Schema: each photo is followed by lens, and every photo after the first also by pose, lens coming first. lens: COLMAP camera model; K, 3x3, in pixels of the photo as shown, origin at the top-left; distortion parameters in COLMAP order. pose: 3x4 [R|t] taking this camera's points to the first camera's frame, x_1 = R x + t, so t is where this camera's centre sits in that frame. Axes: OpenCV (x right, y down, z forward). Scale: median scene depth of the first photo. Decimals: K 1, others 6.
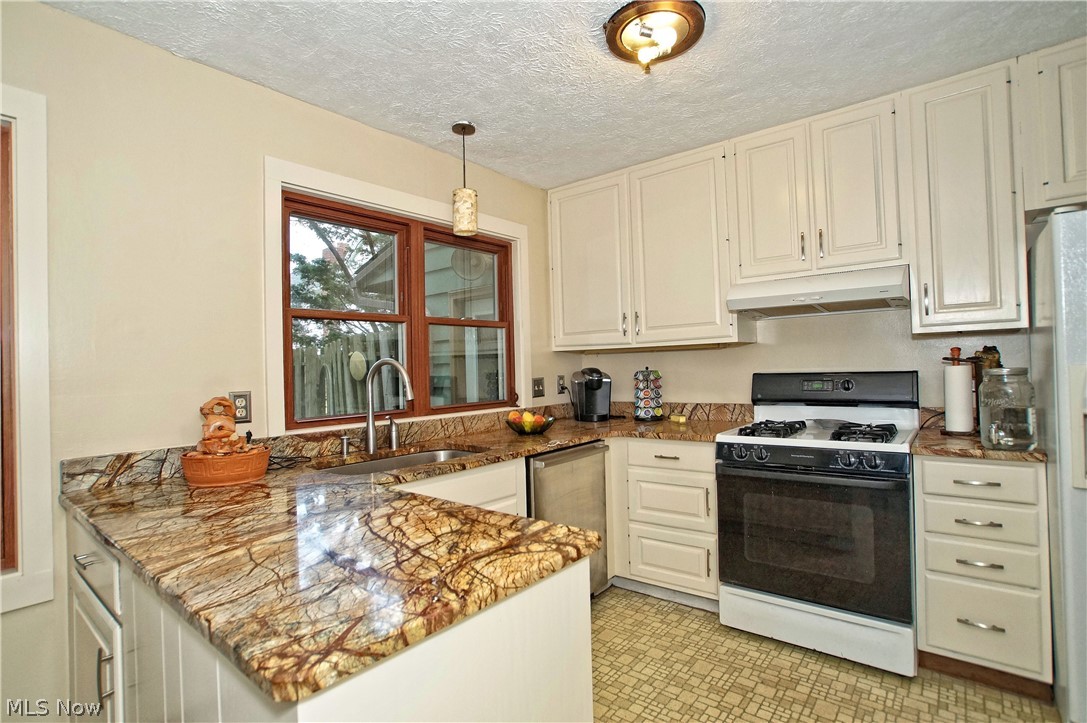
lens RADIAL K [[519.0, 0, 546.9], [0, 519.0, 361.6], [0, 0, 1]] dist [-0.035207, 0.001598]
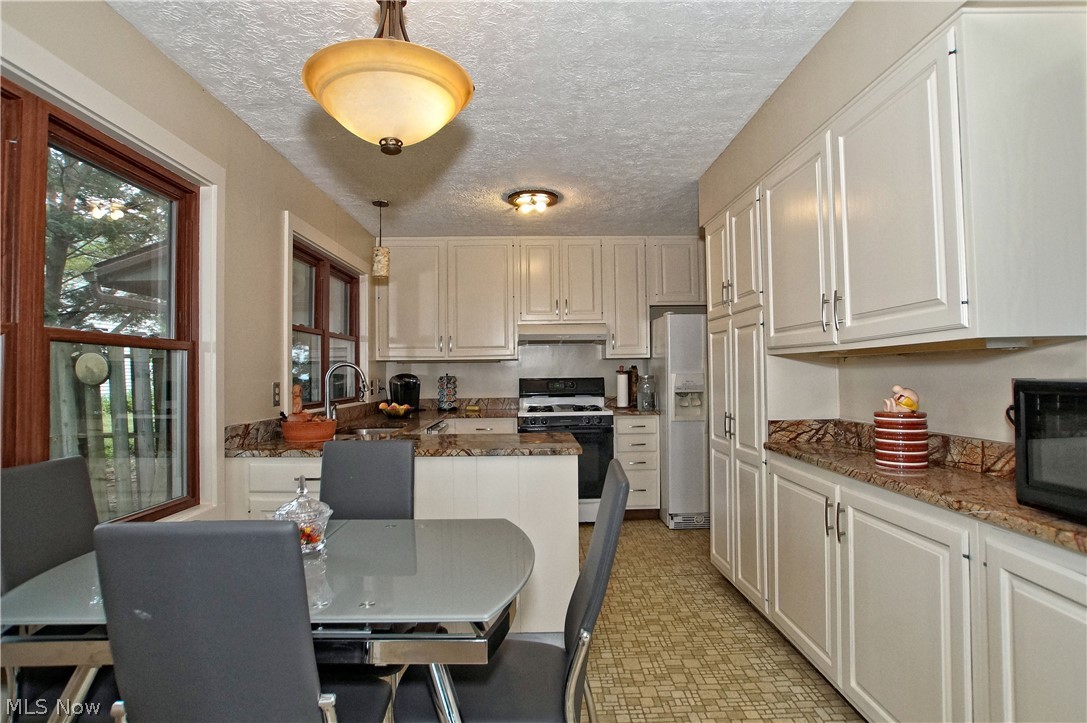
lens RADIAL K [[519.0, 0, 546.9], [0, 519.0, 361.6], [0, 0, 1]] dist [-0.035207, 0.001598]
pose [[0.776868, 0.033964, 0.628747, -0.735221], [-0.017956, 0.999333, -0.031796, 0.026474], [-0.629408, 0.013411, 0.776960, -0.432305]]
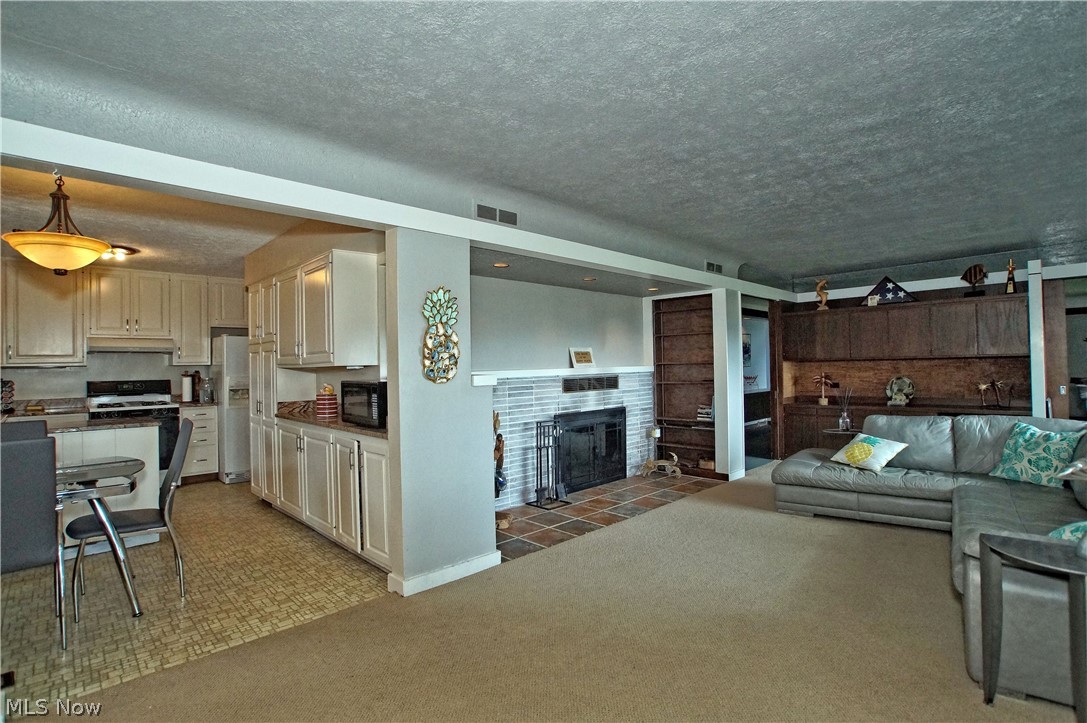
lens RADIAL K [[519.0, 0, 546.9], [0, 519.0, 361.6], [0, 0, 1]] dist [-0.035207, 0.001598]
pose [[0.127229, 0.033874, 0.991295, -1.639471], [-0.001570, 0.999422, -0.033950, 0.013075], [-0.991872, 0.002763, 0.127209, -1.251290]]
